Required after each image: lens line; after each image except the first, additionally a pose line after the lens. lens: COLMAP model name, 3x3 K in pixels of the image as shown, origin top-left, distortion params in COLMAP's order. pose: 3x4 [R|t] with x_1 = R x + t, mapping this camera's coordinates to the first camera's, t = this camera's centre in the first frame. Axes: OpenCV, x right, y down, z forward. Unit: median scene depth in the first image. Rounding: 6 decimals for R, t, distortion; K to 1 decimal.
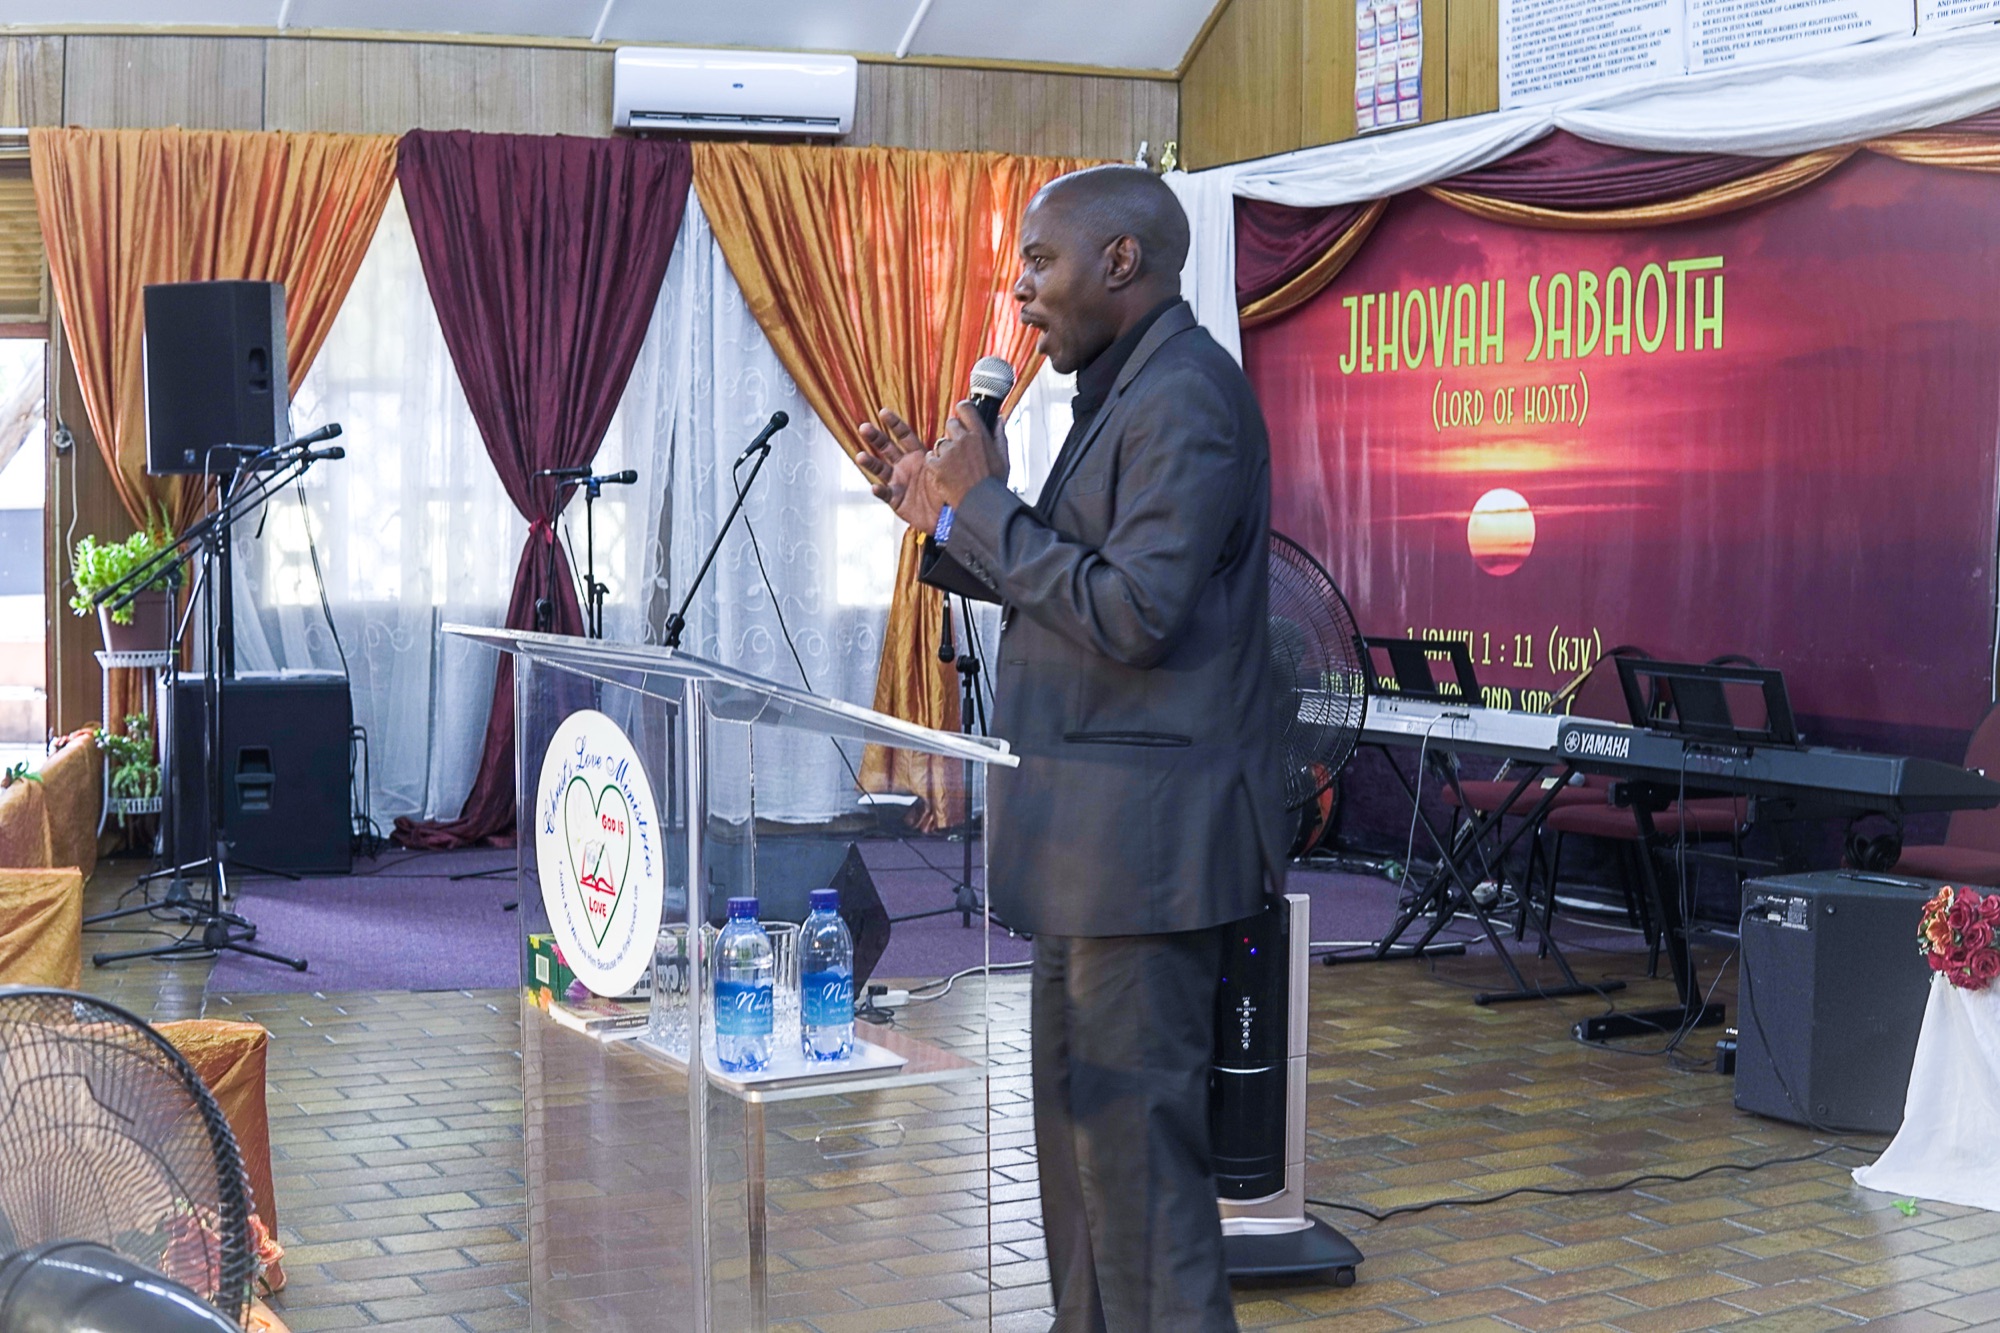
lens RADIAL K [[2699.6, 0, 1000.0], [0, 2699.6, 666.5], [0, 0, 1]] dist [-0.183945, -0.145700]
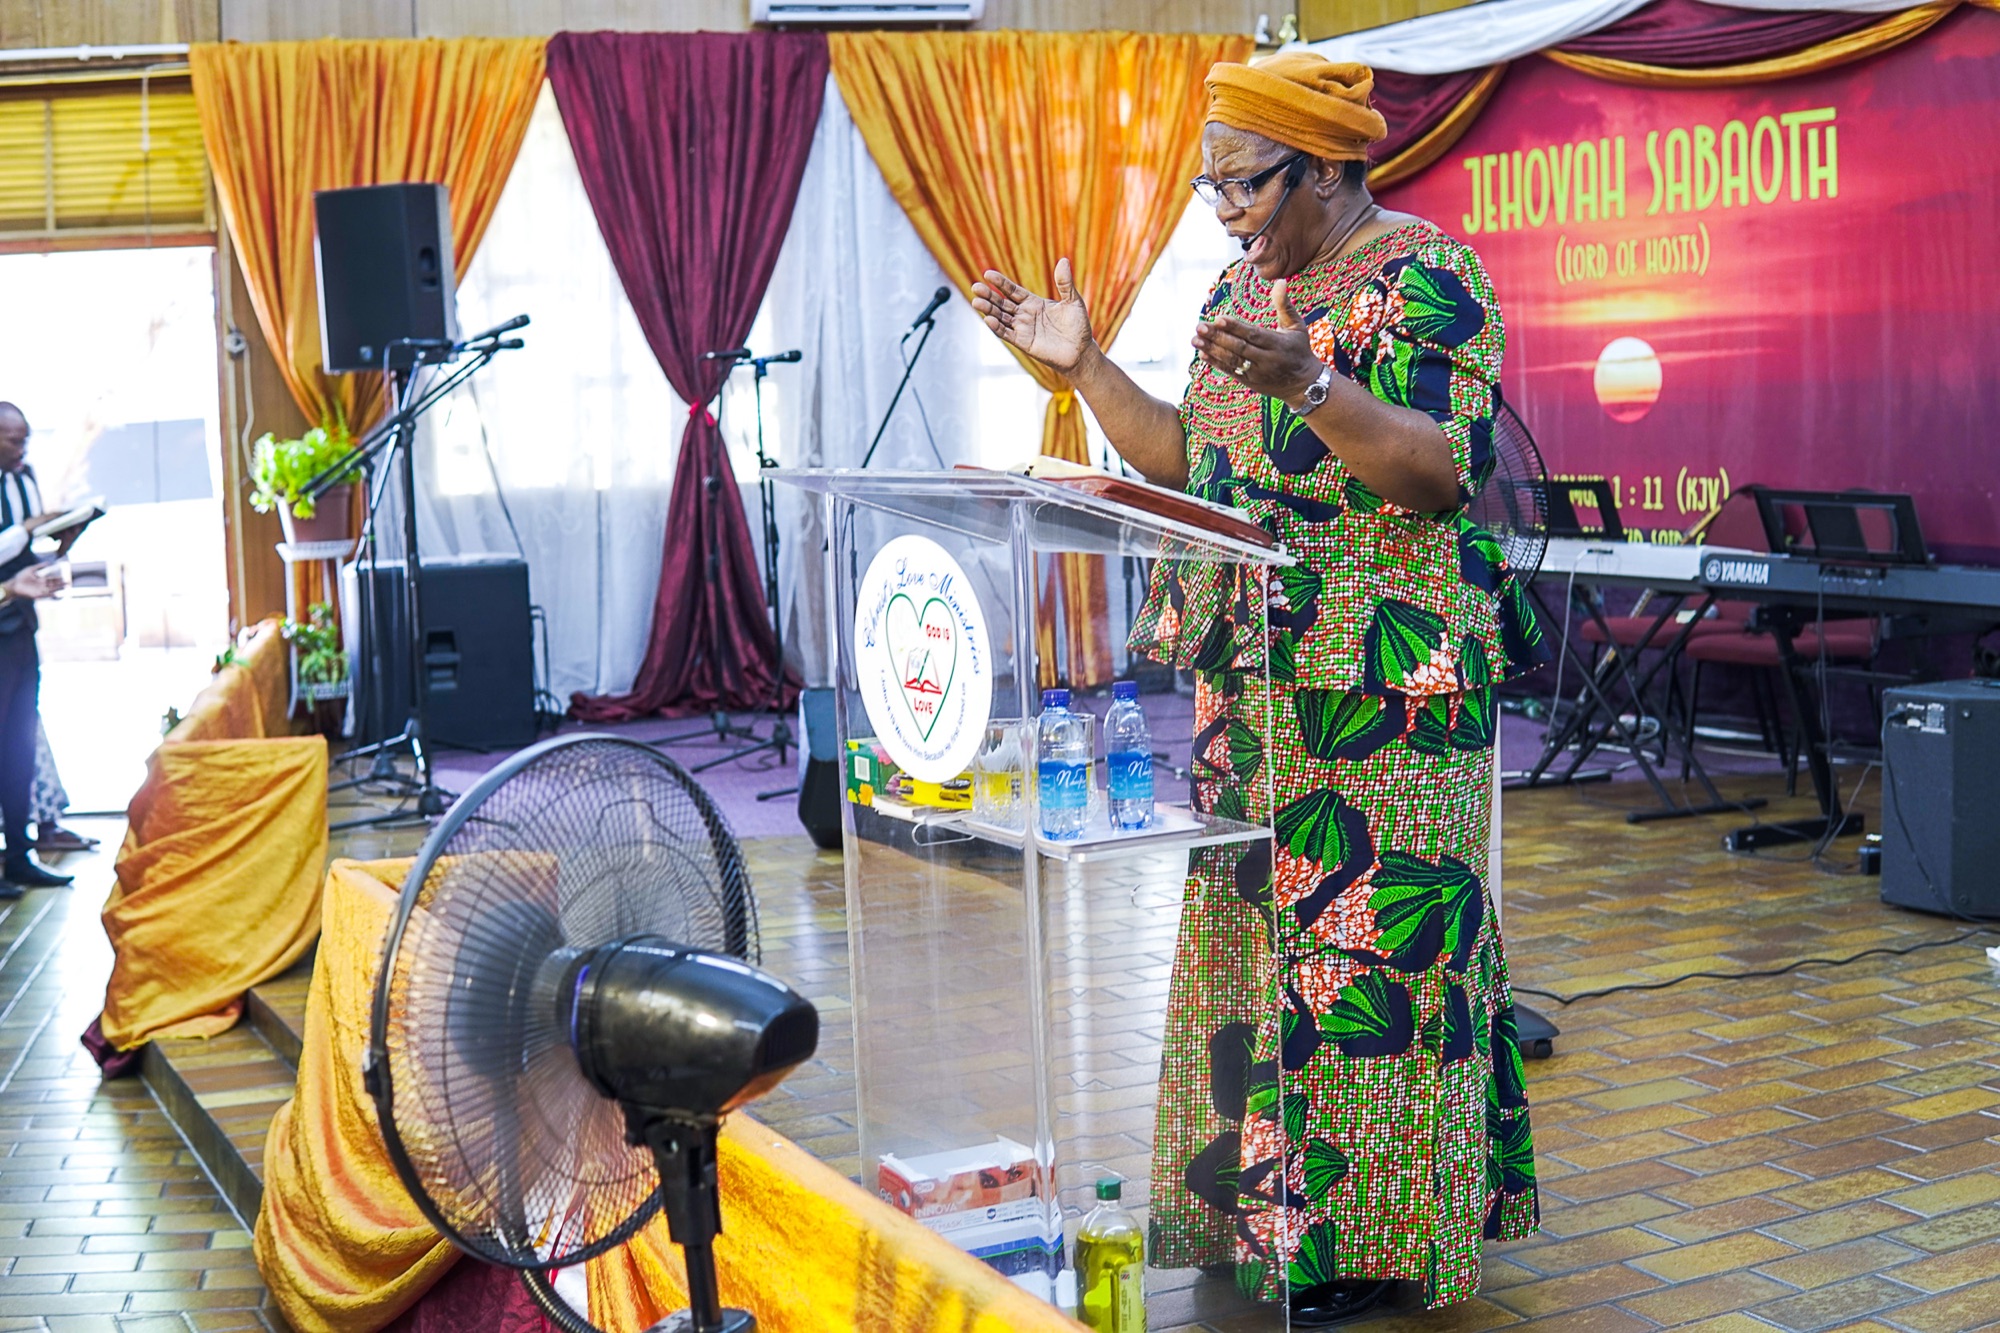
lens RADIAL K [[2711.9, 0, 1000.0], [0, 2711.9, 666.5], [0, 0, 1]] dist [-0.182621, -0.140391]
pose [[0.998819, -0.034558, -0.034153, -0.024707], [0.036002, 0.998443, 0.042608, 0.007839], [0.032627, -0.043787, 0.998508, -0.050731]]
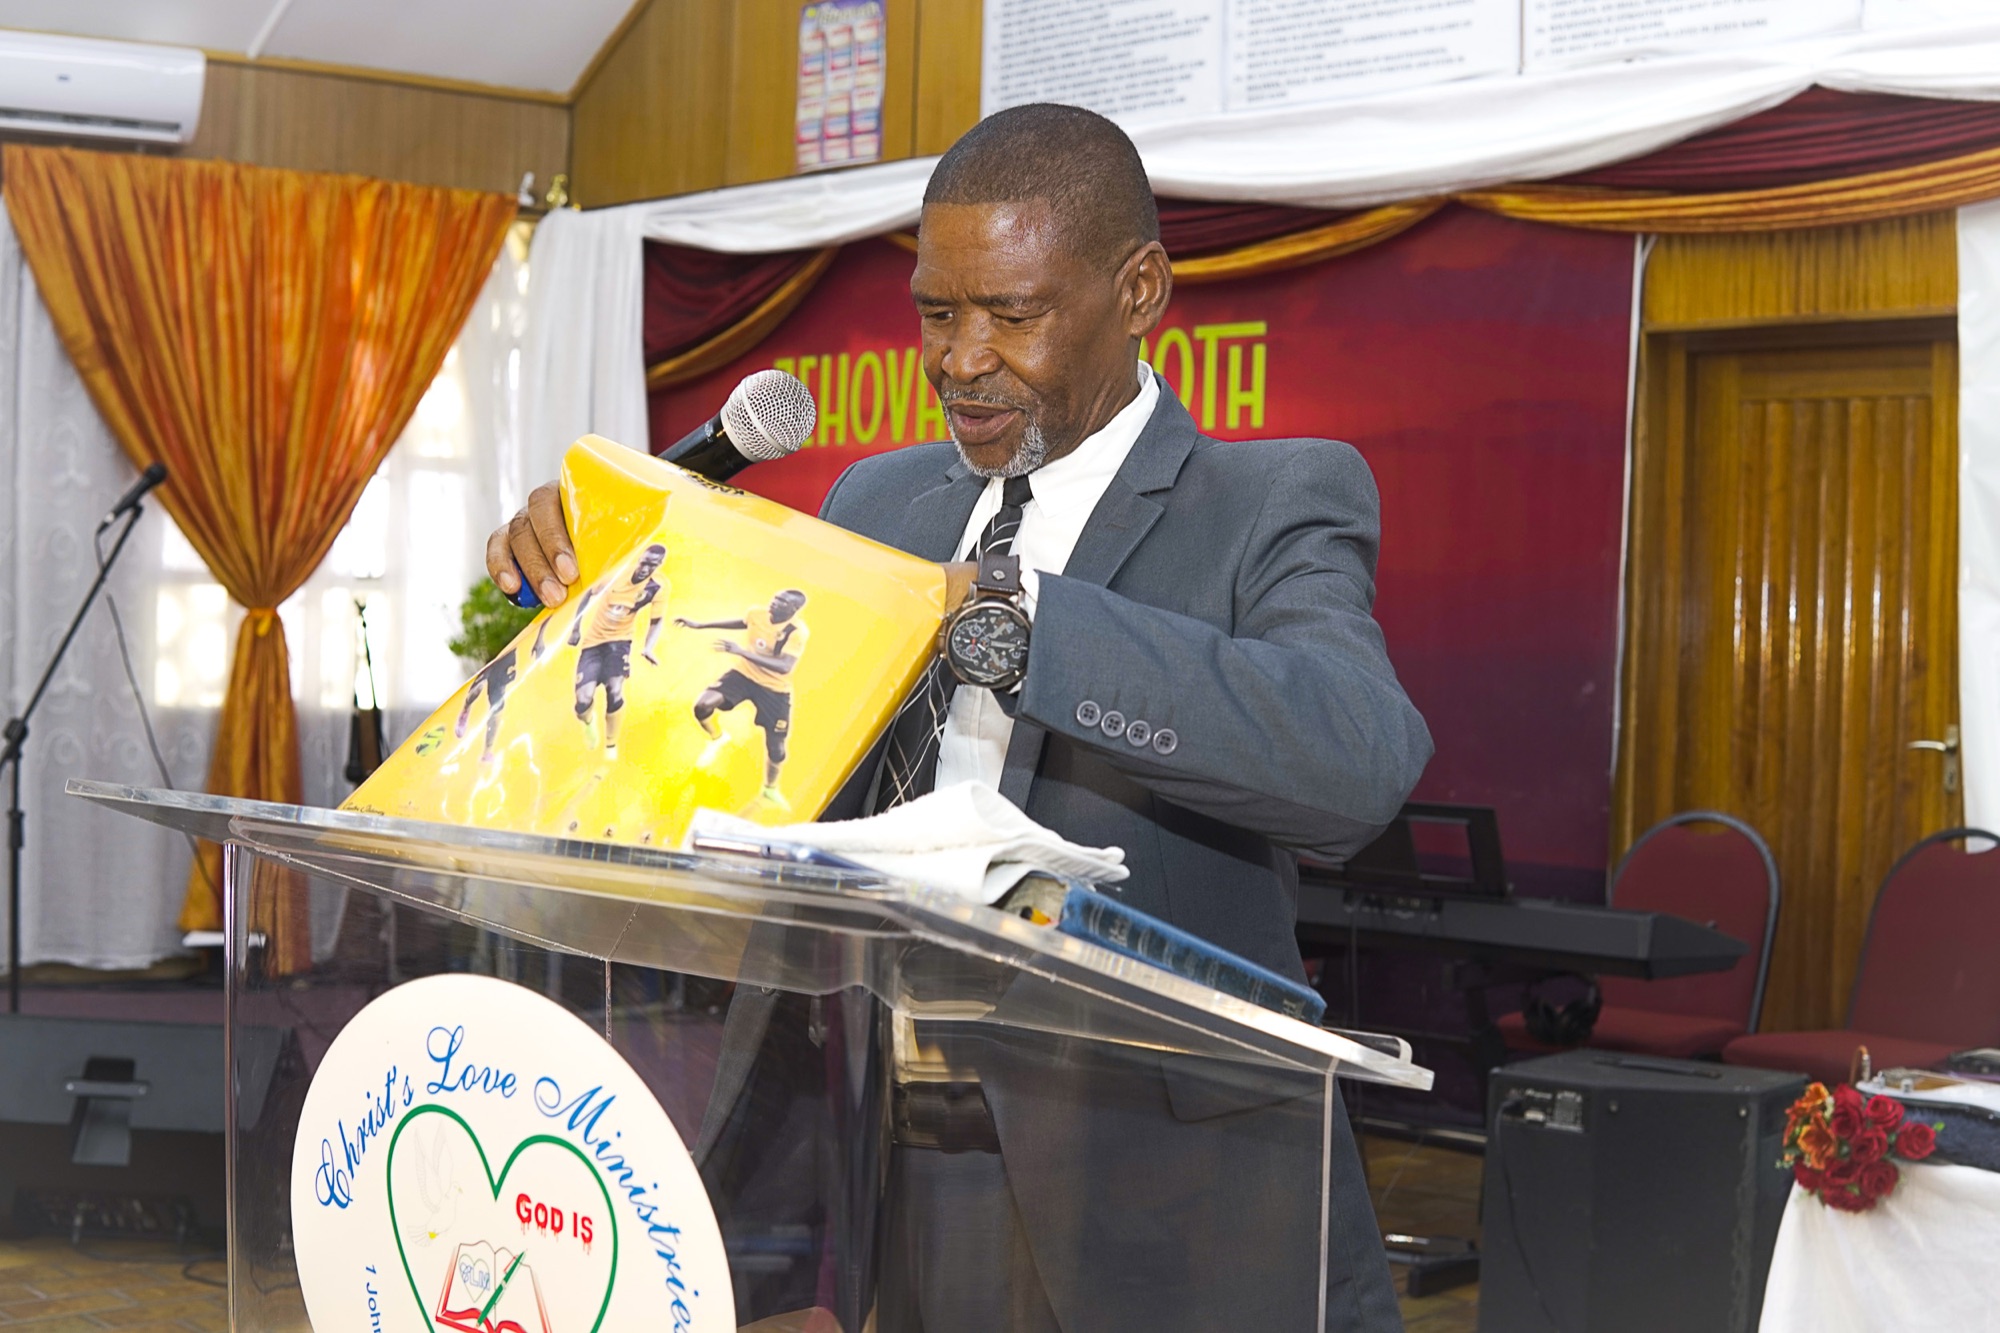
lens RADIAL K [[2692.1, 0, 1000.0], [0, 2692.1, 666.5], [0, 0, 1]] dist [-0.160691, -0.201268]
pose [[0.953627, 0.016153, 0.300557, -0.066921], [-0.005236, 0.999298, -0.037092, -0.006952], [-0.300945, 0.033798, 0.953042, 0.165397]]
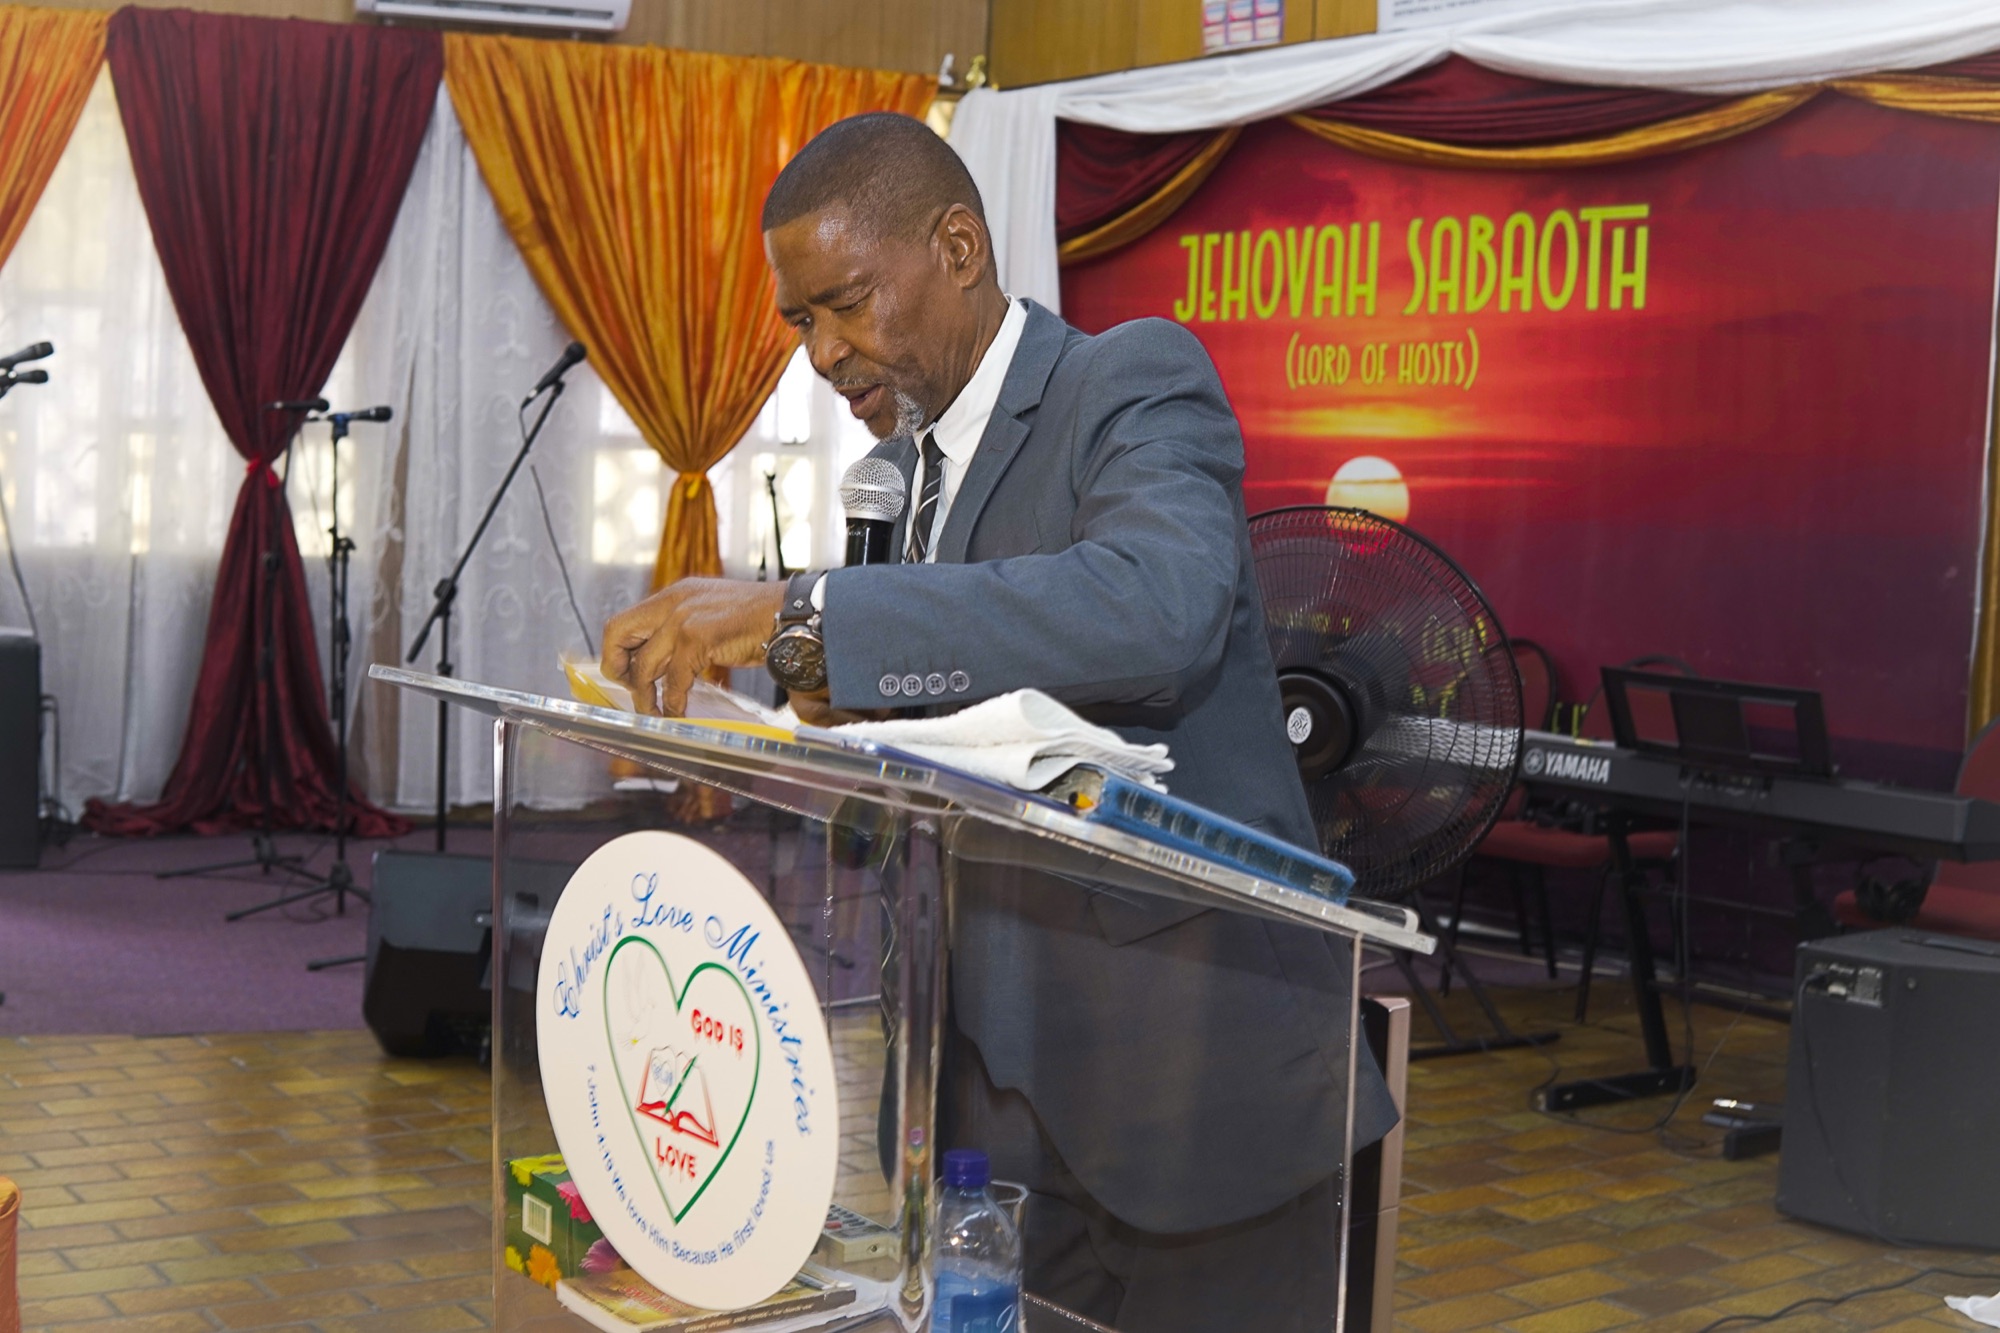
lens RADIAL K [[2692.1, 0, 1000.0], [0, 2692.1, 666.5], [0, 0, 1]] dist [-0.160691, -0.201268]
pose [[0.990934, 0.020564, 0.132766, -0.051342], [-0.023383, 0.999532, 0.019714, -0.011024], [-0.132298, -0.022640, 0.990951, 0.127860]]
